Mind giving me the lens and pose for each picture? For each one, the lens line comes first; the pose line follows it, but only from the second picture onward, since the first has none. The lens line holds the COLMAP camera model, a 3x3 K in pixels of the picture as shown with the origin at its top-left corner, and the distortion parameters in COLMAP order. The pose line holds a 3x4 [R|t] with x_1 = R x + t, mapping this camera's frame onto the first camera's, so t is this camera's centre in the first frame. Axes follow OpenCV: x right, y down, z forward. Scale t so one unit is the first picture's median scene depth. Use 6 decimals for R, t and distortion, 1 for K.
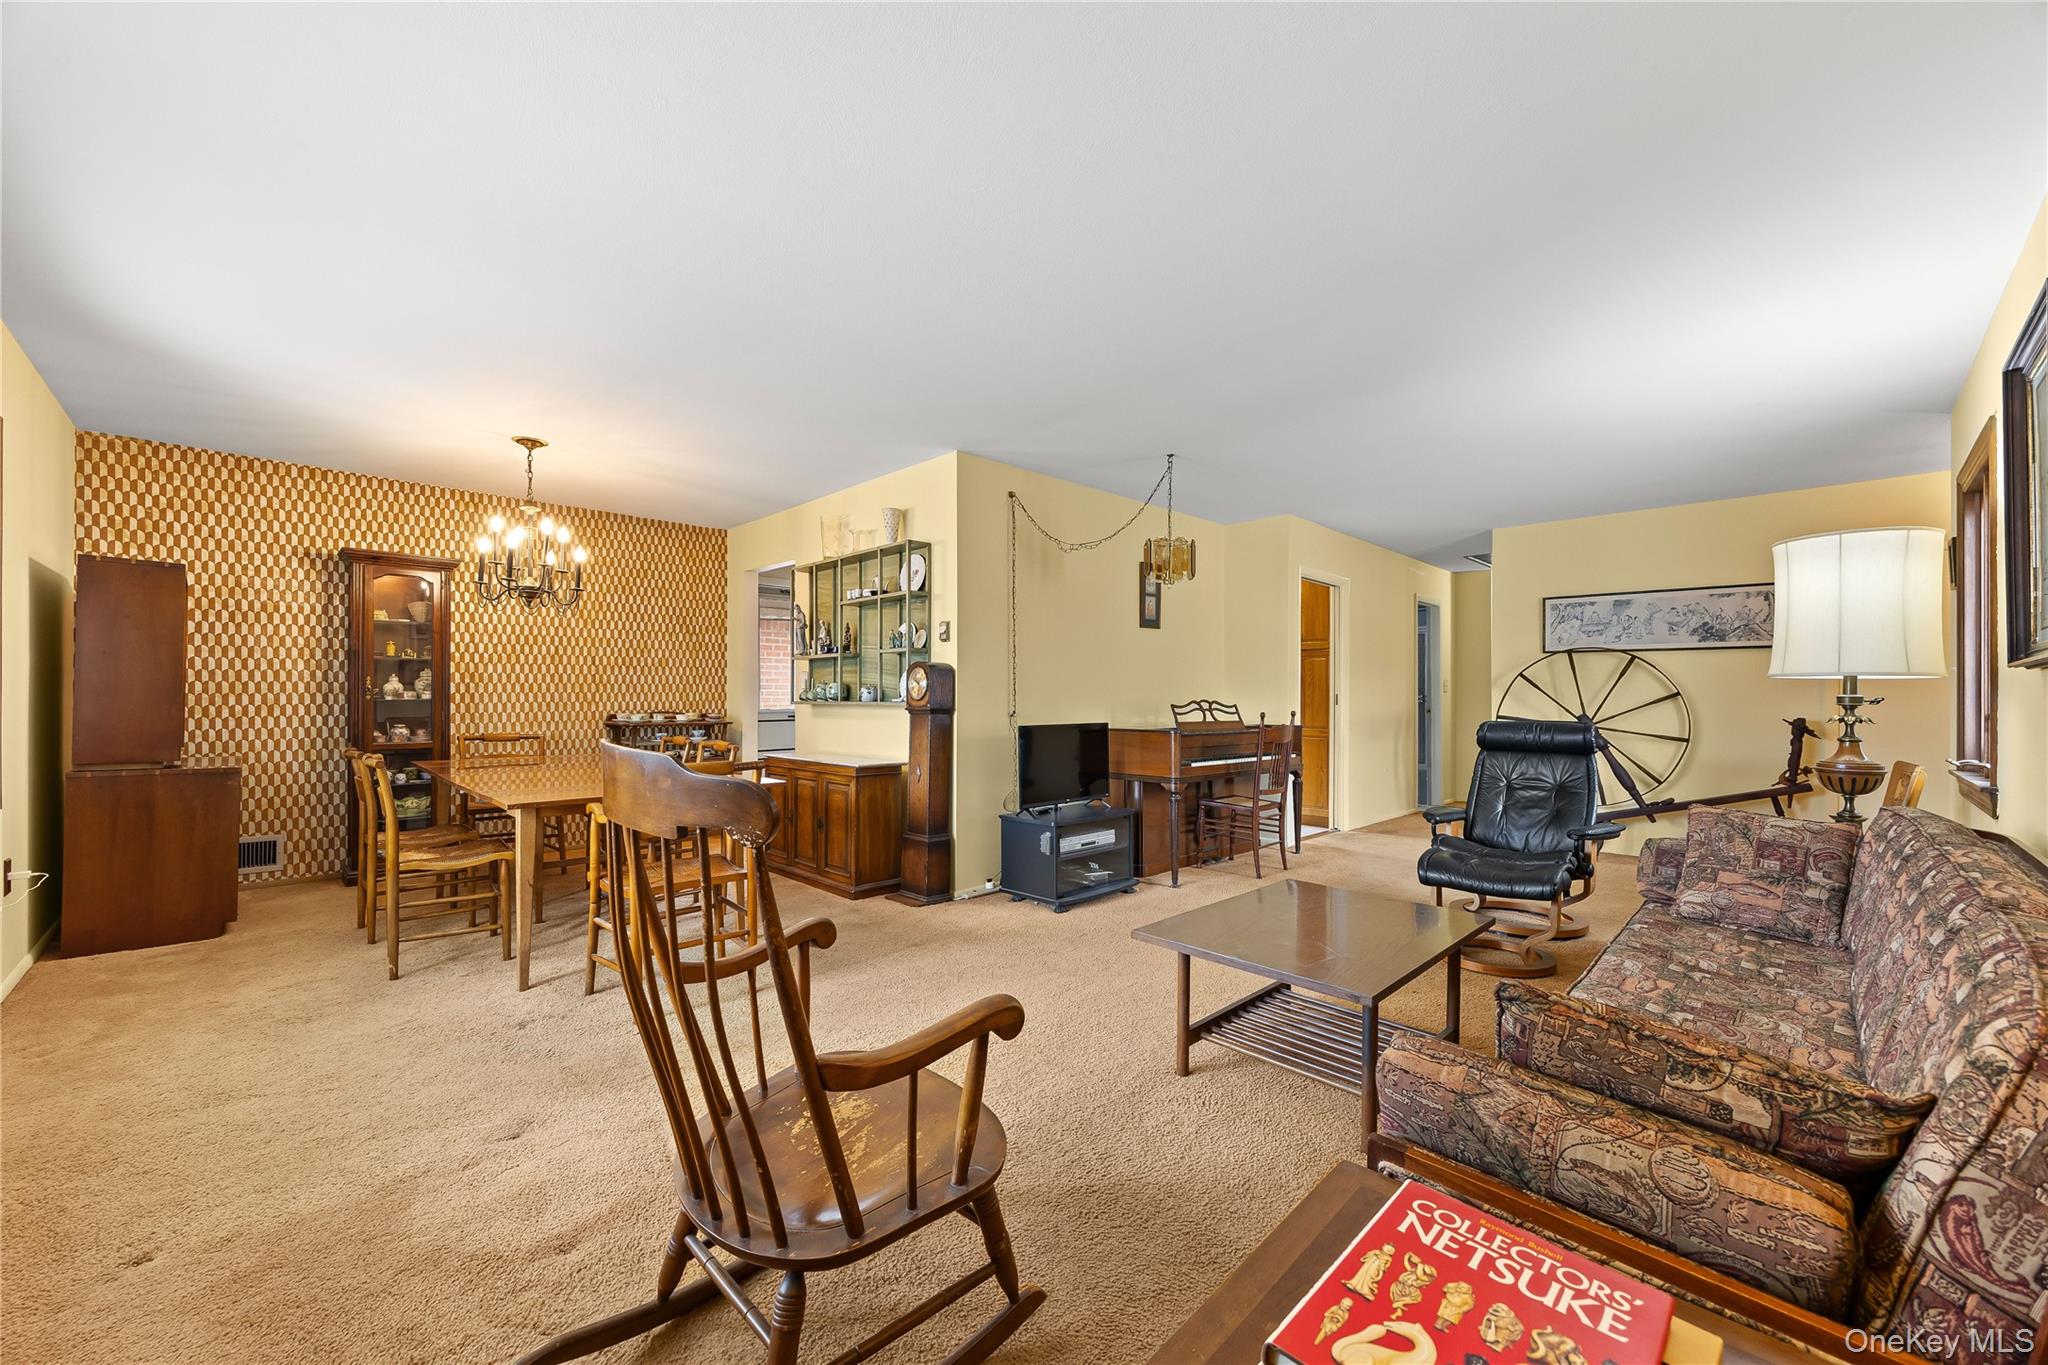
lens RADIAL K [[779.9, 0, 1033.3], [0, 779.9, 686.0], [0, 0, 1]] dist [-0.000553, 0.000019]
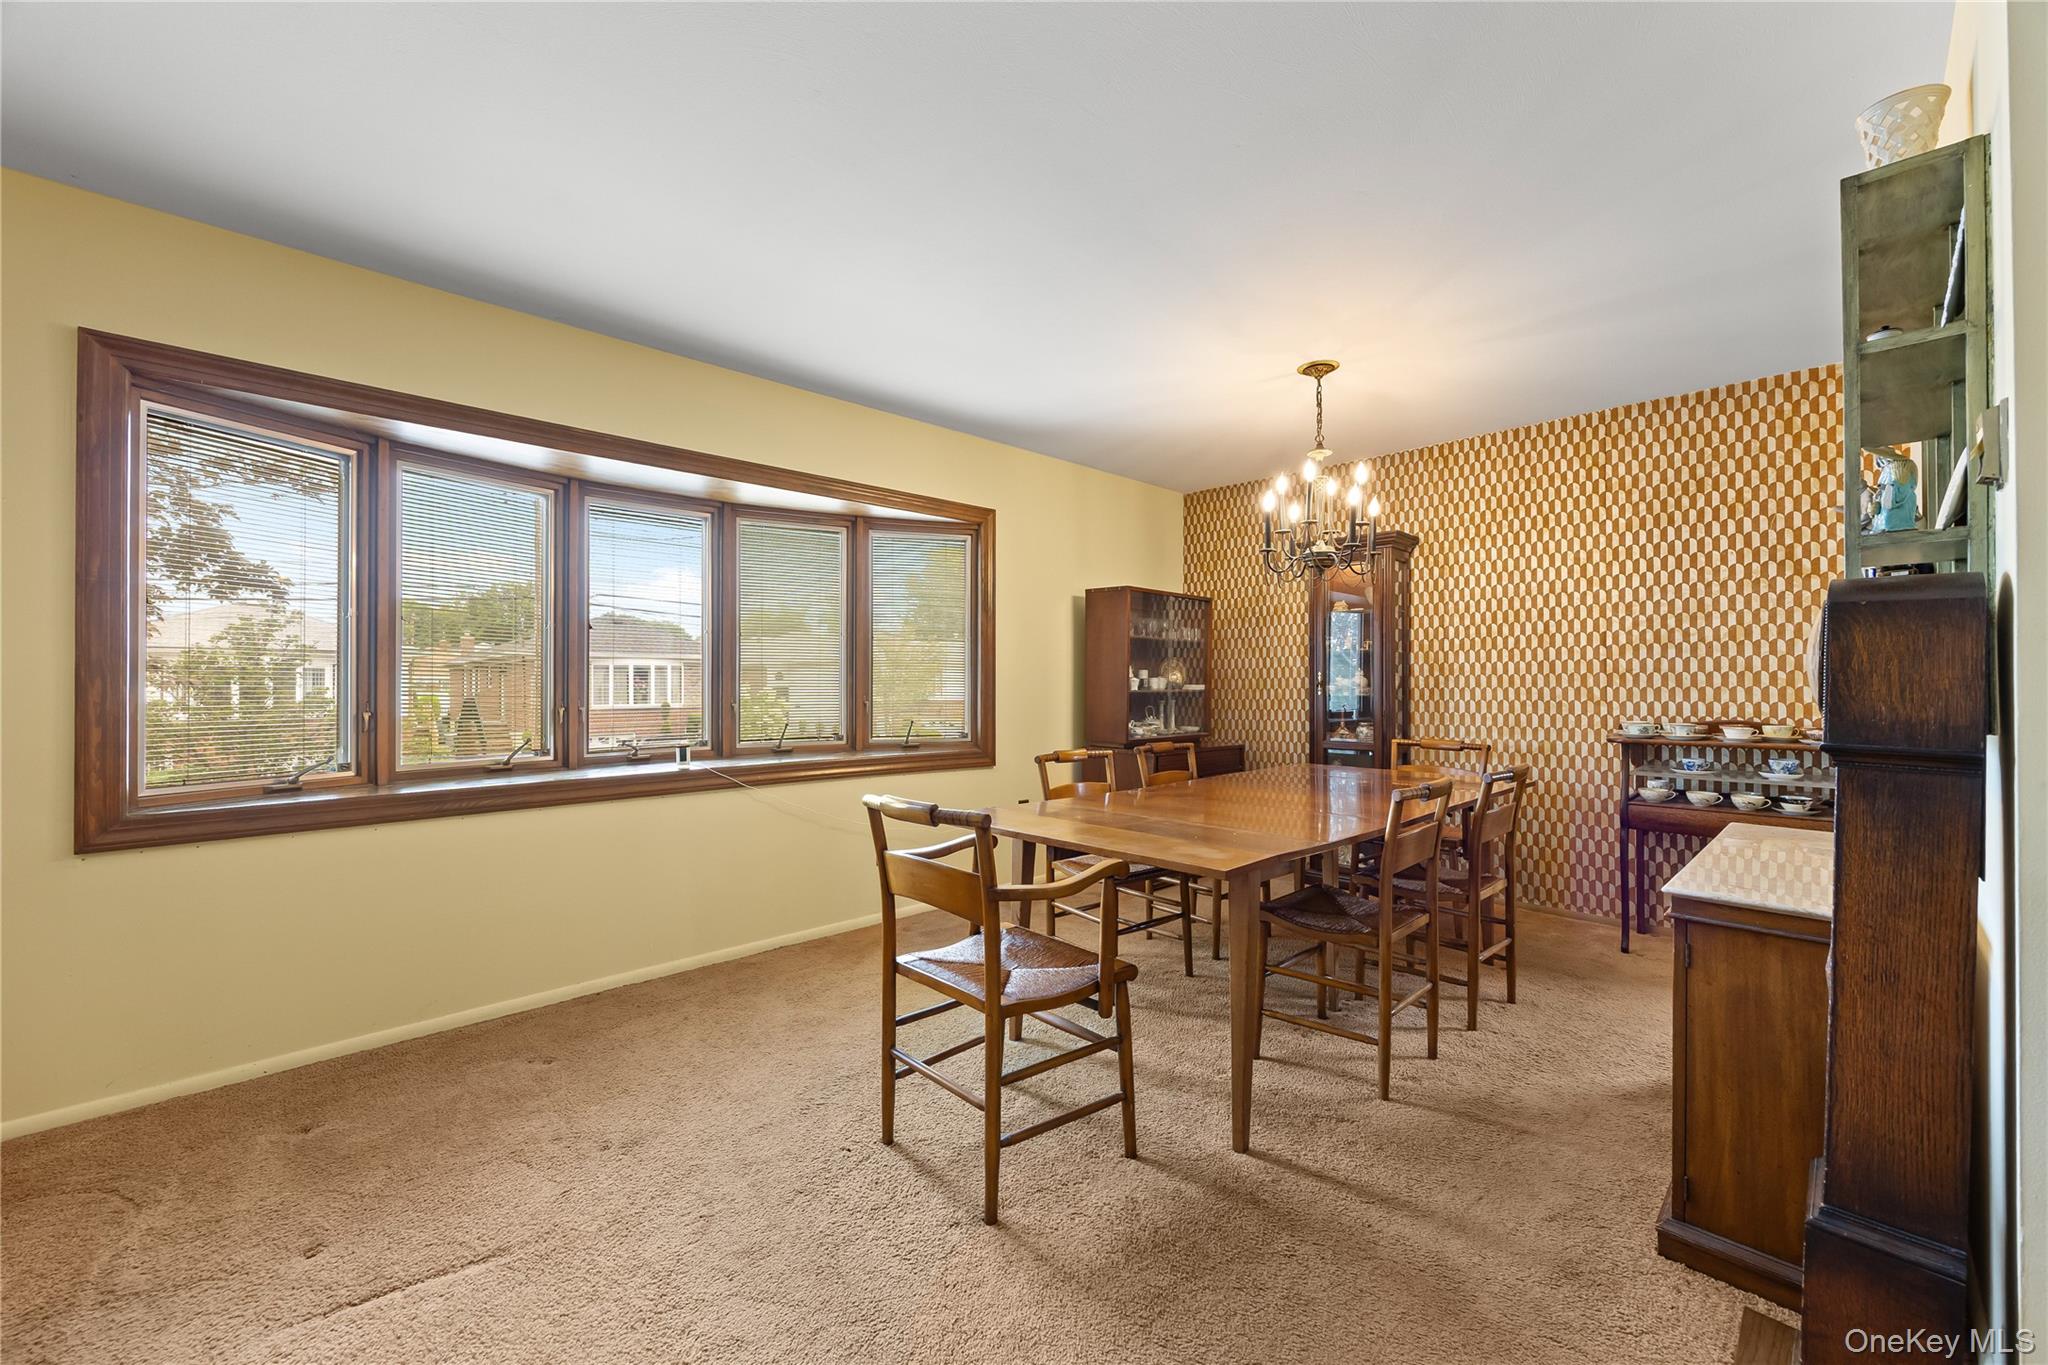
lens RADIAL K [[792.9, 0, 1027.2], [0, 792.9, 677.0], [0, 0, 1]] dist [-0.000491, -0.000029]
pose [[-0.010031, -0.015096, -0.999836, 0.117246], [0.009812, 0.999836, -0.015194, 0.005441], [0.999902, -0.009963, -0.009881, 0.561334]]
